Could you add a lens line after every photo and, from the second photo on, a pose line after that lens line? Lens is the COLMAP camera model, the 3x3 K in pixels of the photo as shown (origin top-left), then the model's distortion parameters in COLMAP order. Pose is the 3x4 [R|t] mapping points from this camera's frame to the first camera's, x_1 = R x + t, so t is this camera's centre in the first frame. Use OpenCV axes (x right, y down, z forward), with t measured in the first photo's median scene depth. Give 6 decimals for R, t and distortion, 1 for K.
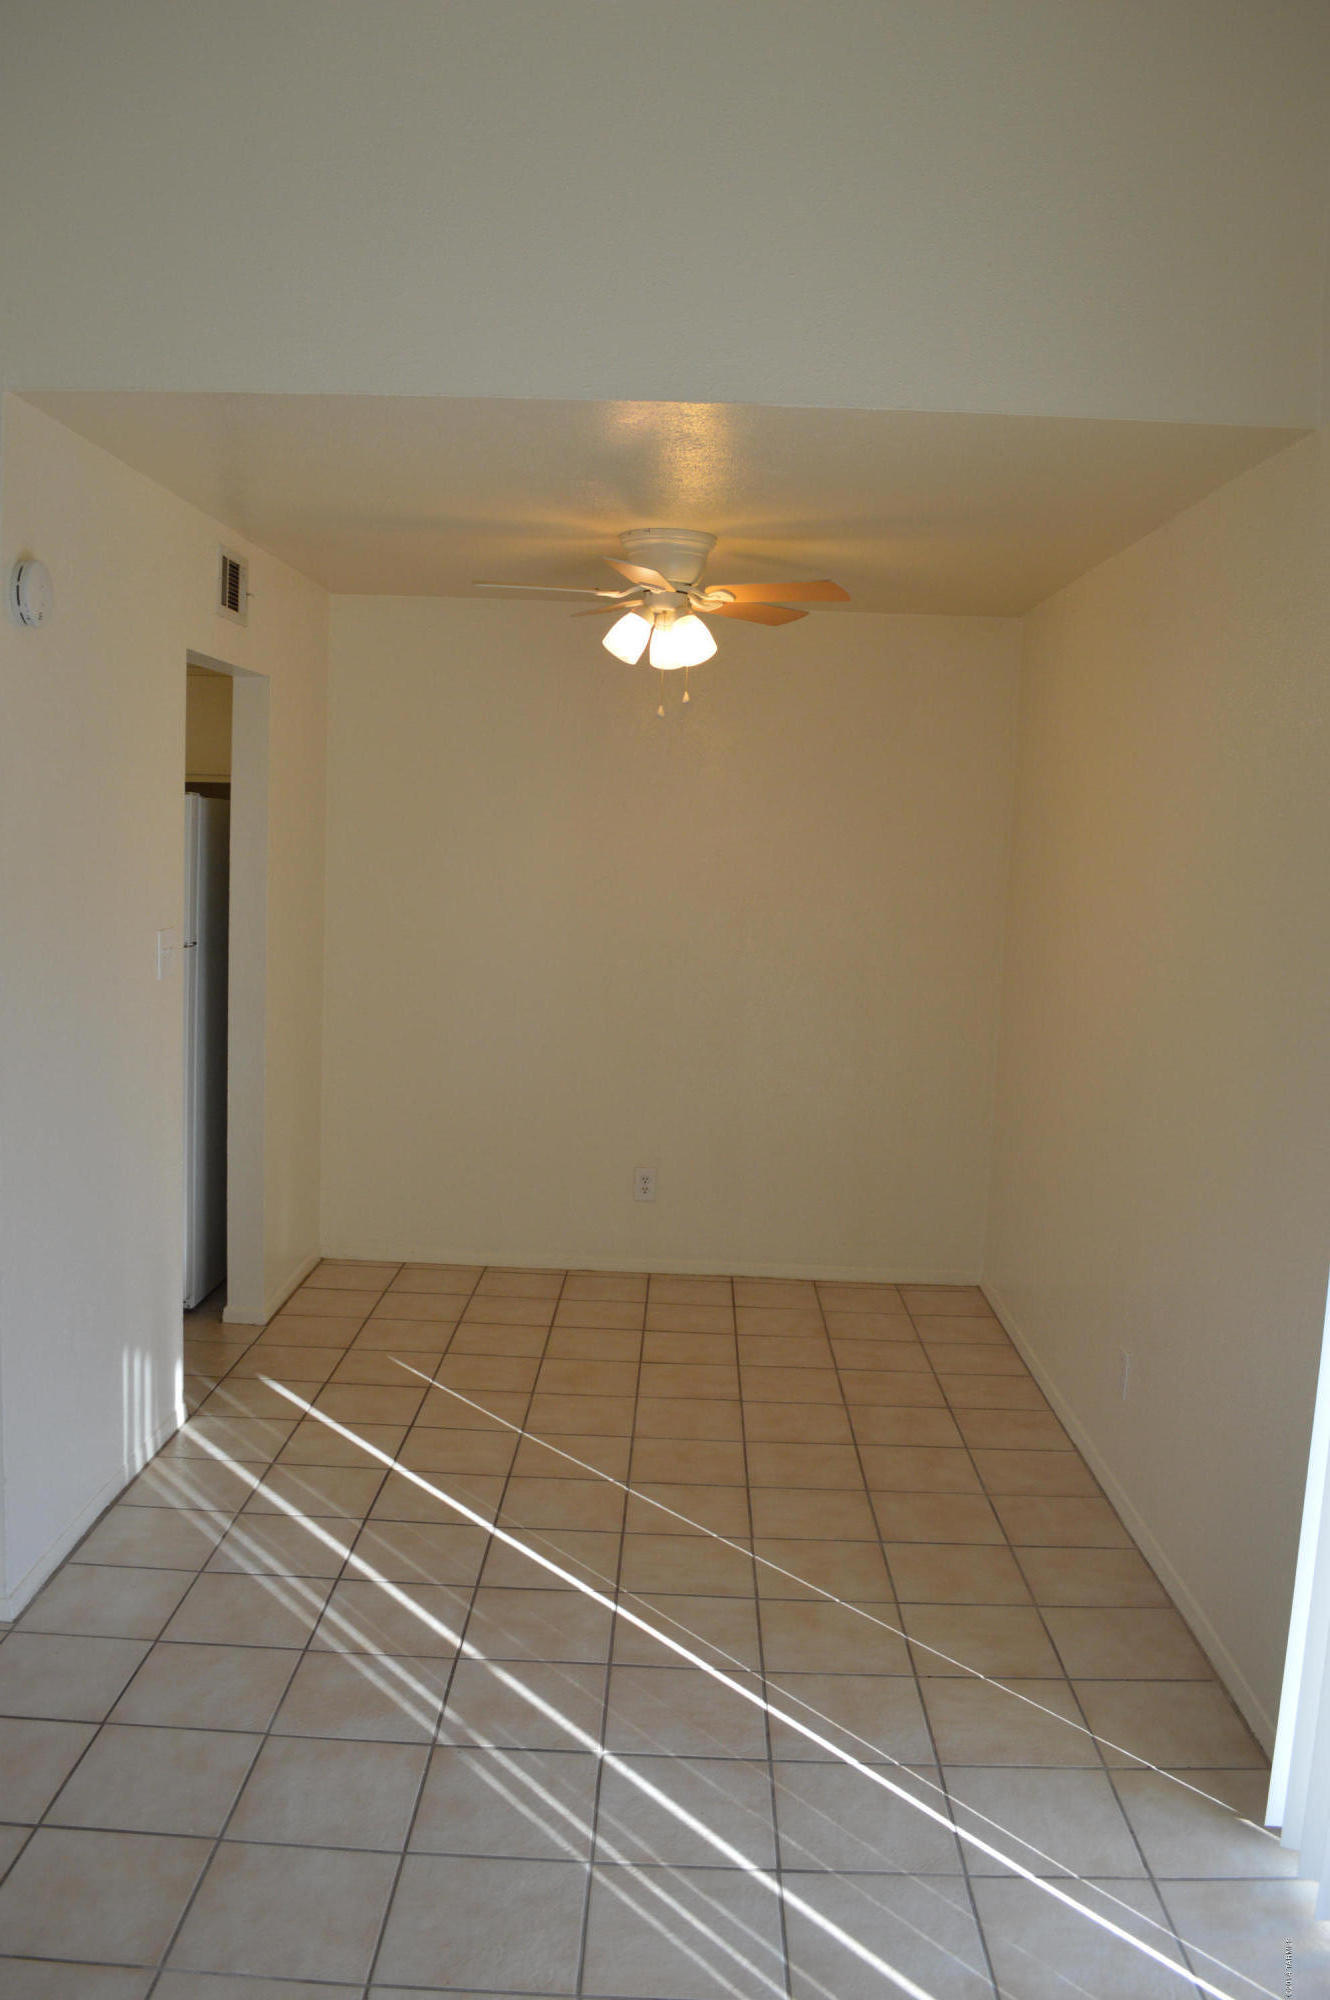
lens RADIAL K [[1636.3, 0, 665.3], [0, 1636.3, 997.8], [0, 0, 1]] dist [-0.067205, 0.010010]
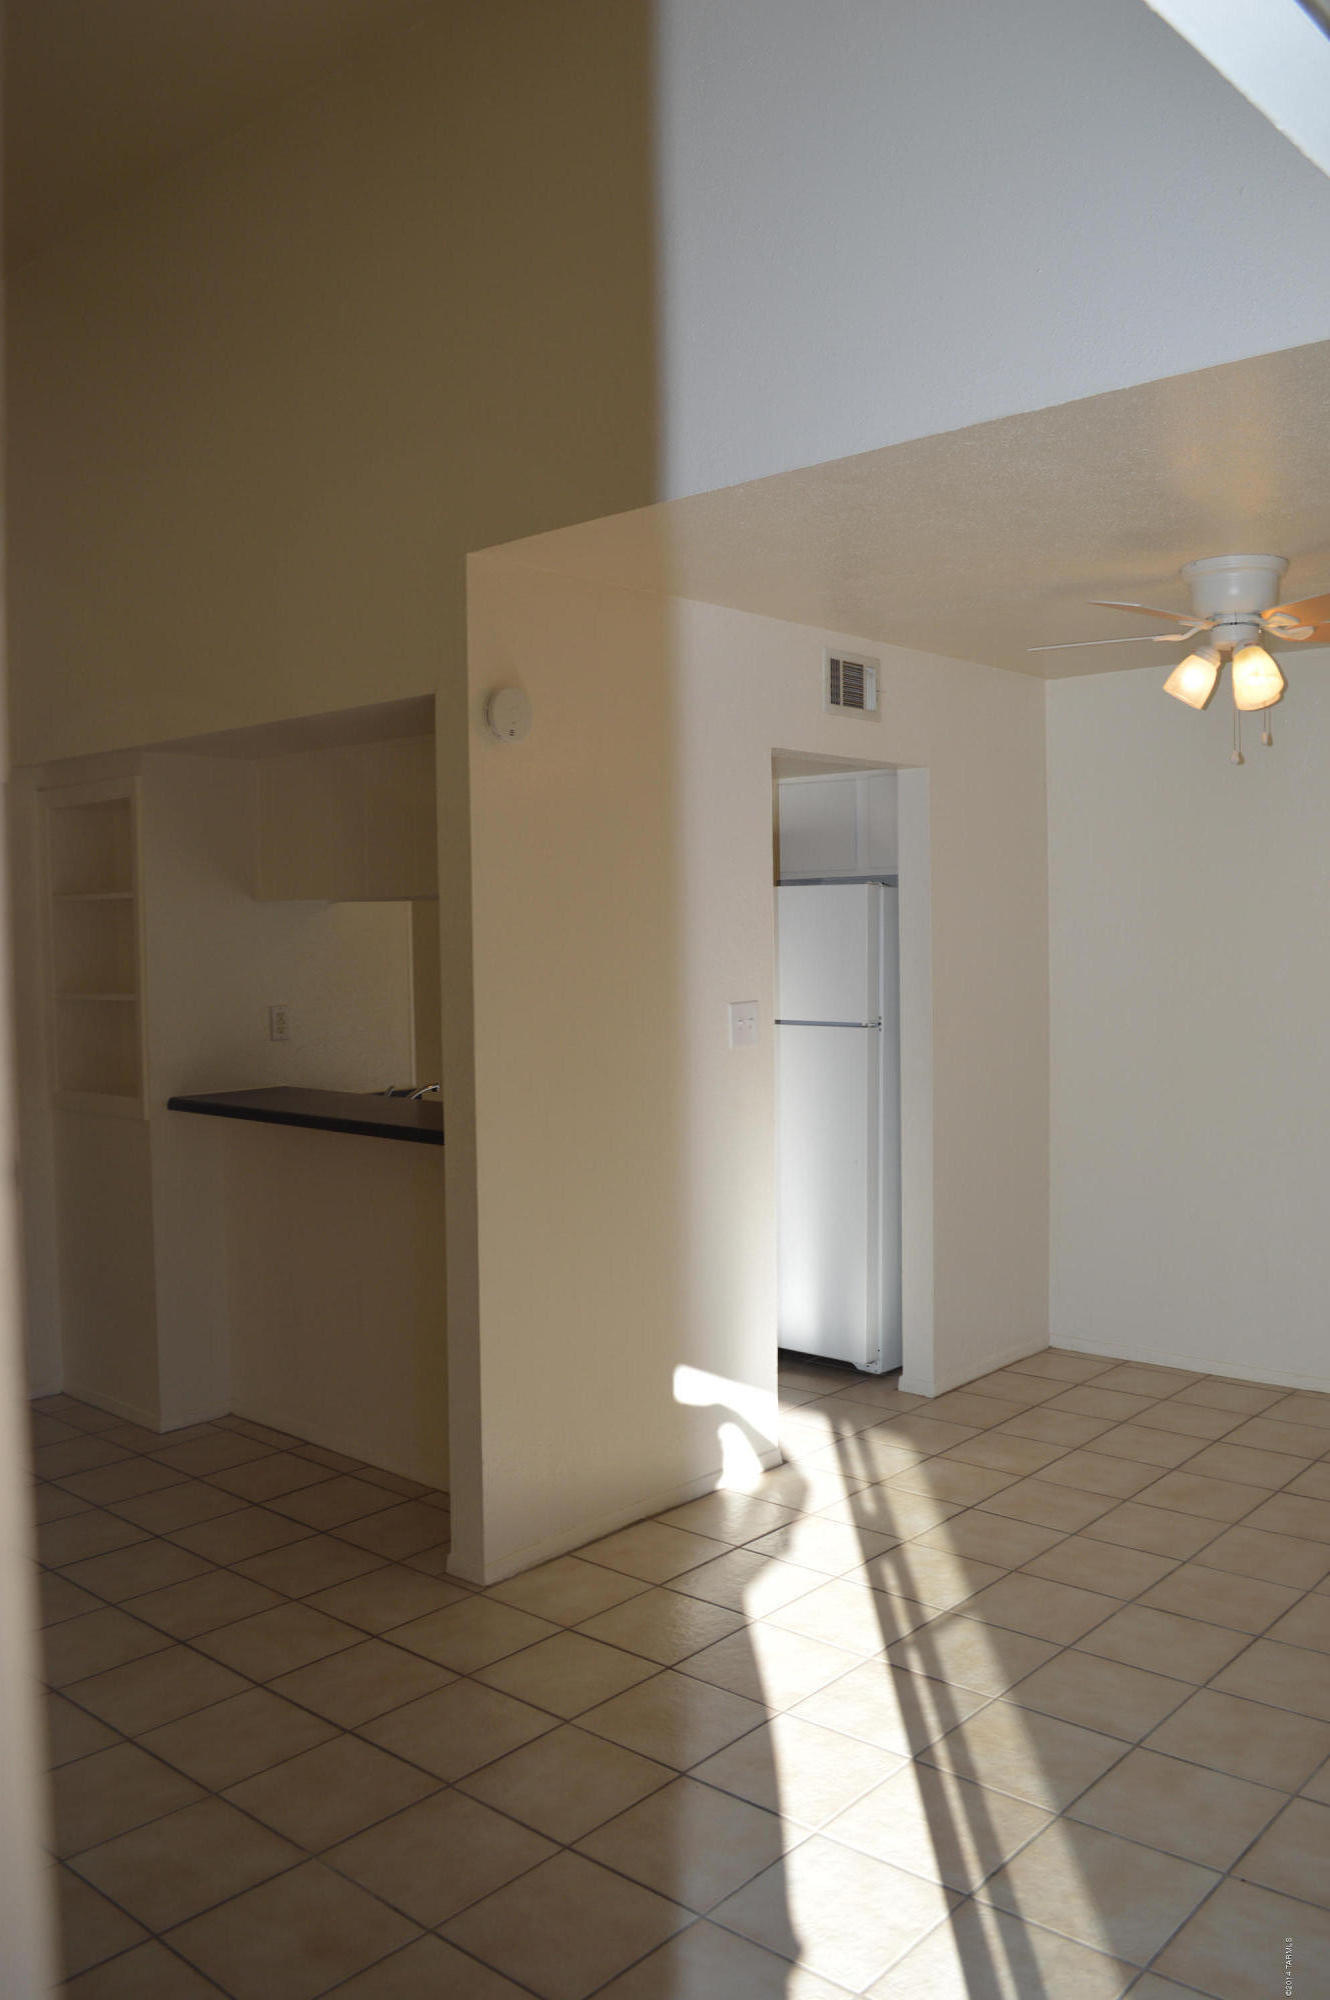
lens RADIAL K [[1636.3, 0, 660.9], [0, 1636.3, 997.6], [0, 0, 1]] dist [-0.067205, 0.010010]
pose [[0.756030, -0.021529, -0.654183, 0.342828], [-0.026761, 0.997607, -0.063758, 0.024404], [0.653990, 0.065709, 0.753644, 0.122001]]
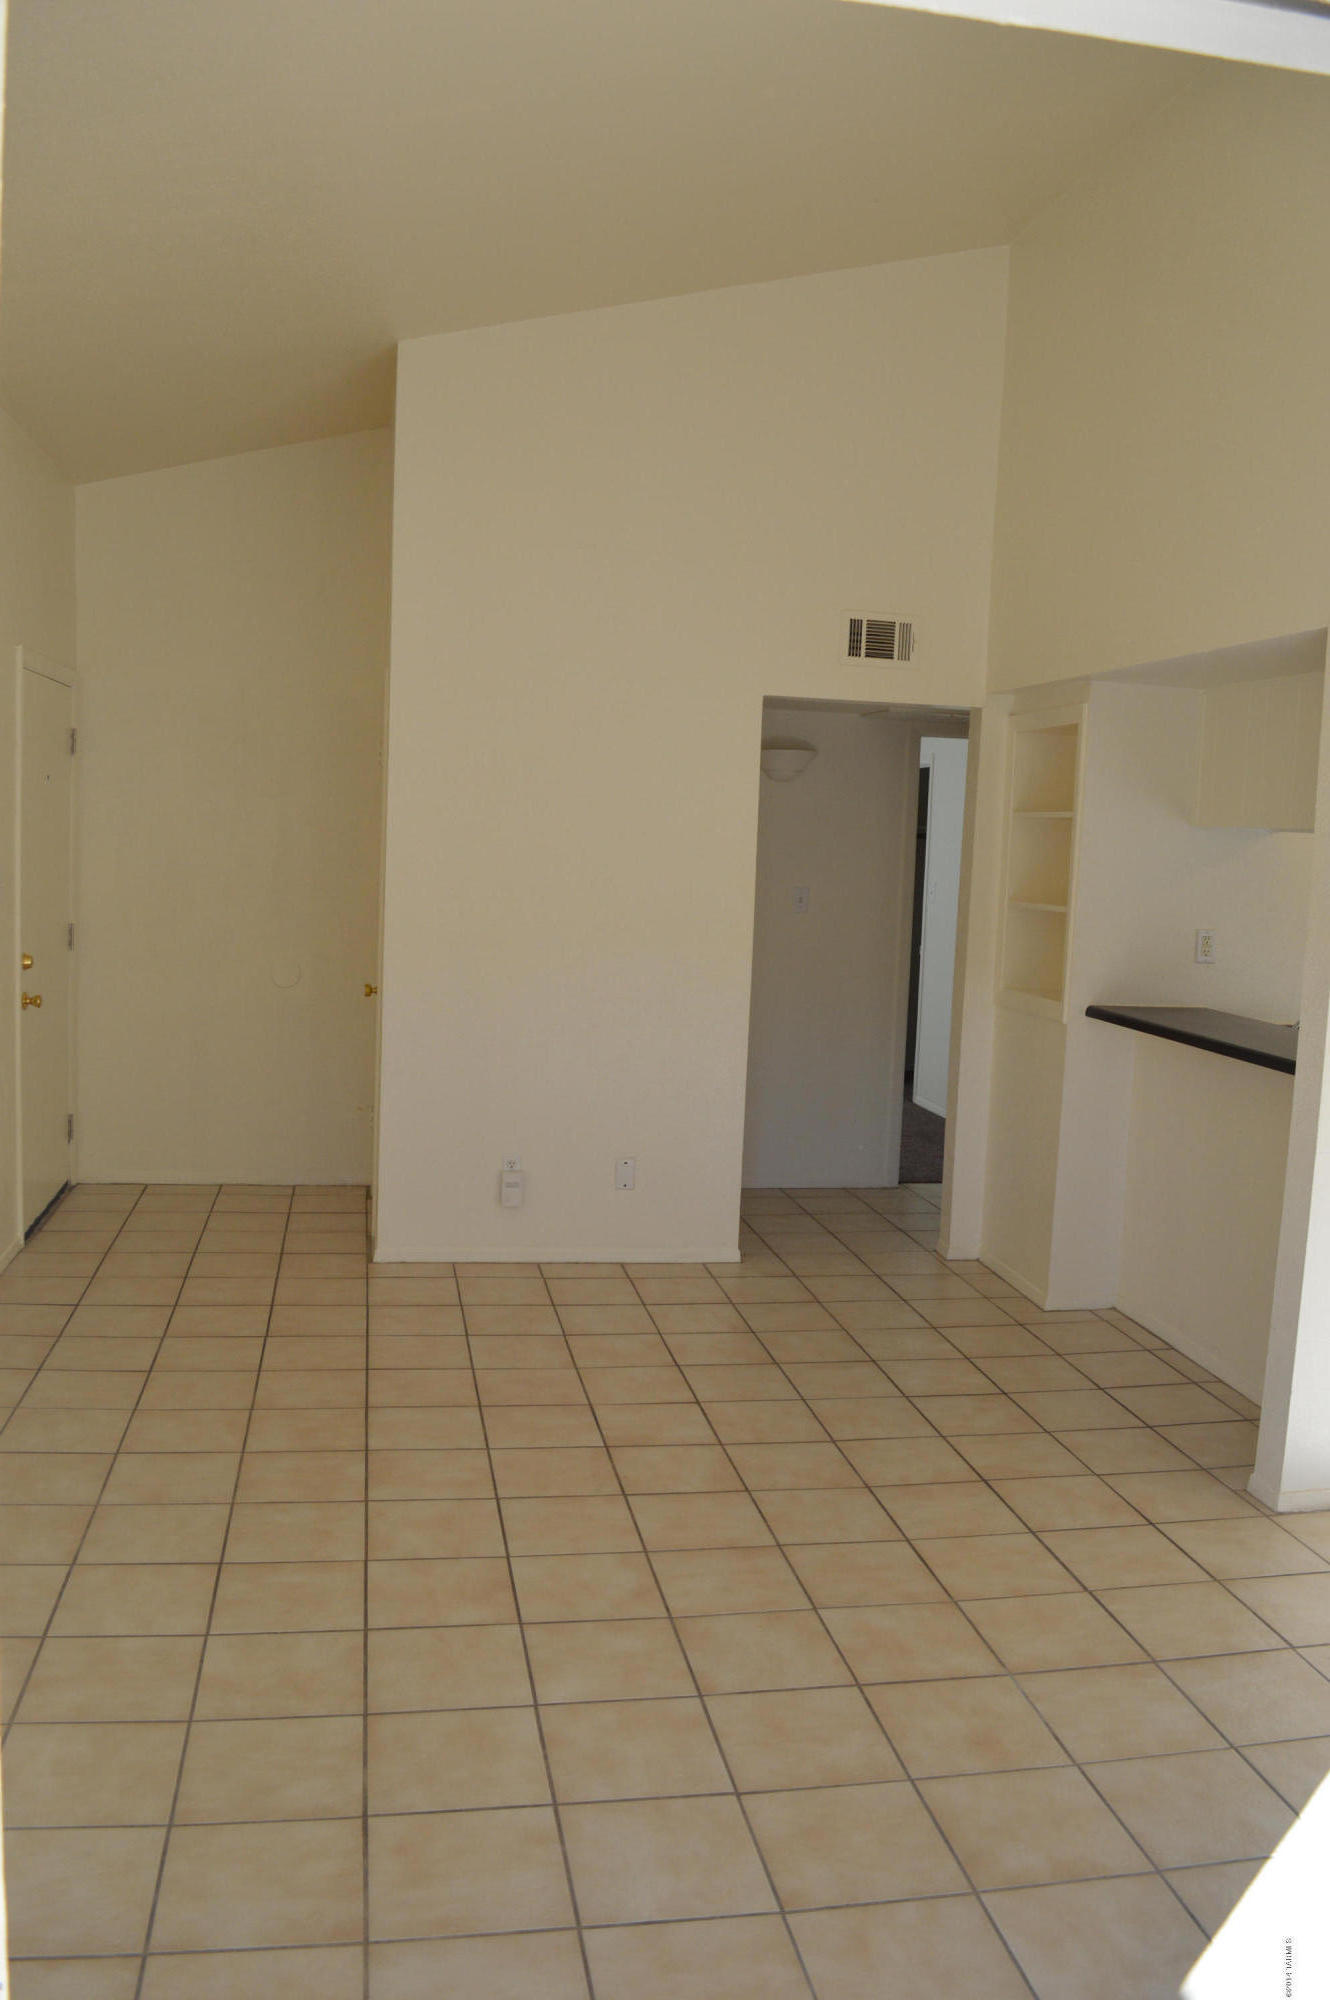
lens RADIAL K [[1636.3, 0, 673.3], [0, 1636.3, 1003.6], [0, 0, 1]] dist [-0.067205, 0.010010]
pose [[0.207888, 0.070902, -0.975580, 0.459368], [-0.143630, 0.988771, 0.041254, 0.024227], [0.967550, 0.131546, 0.215737, 0.191520]]
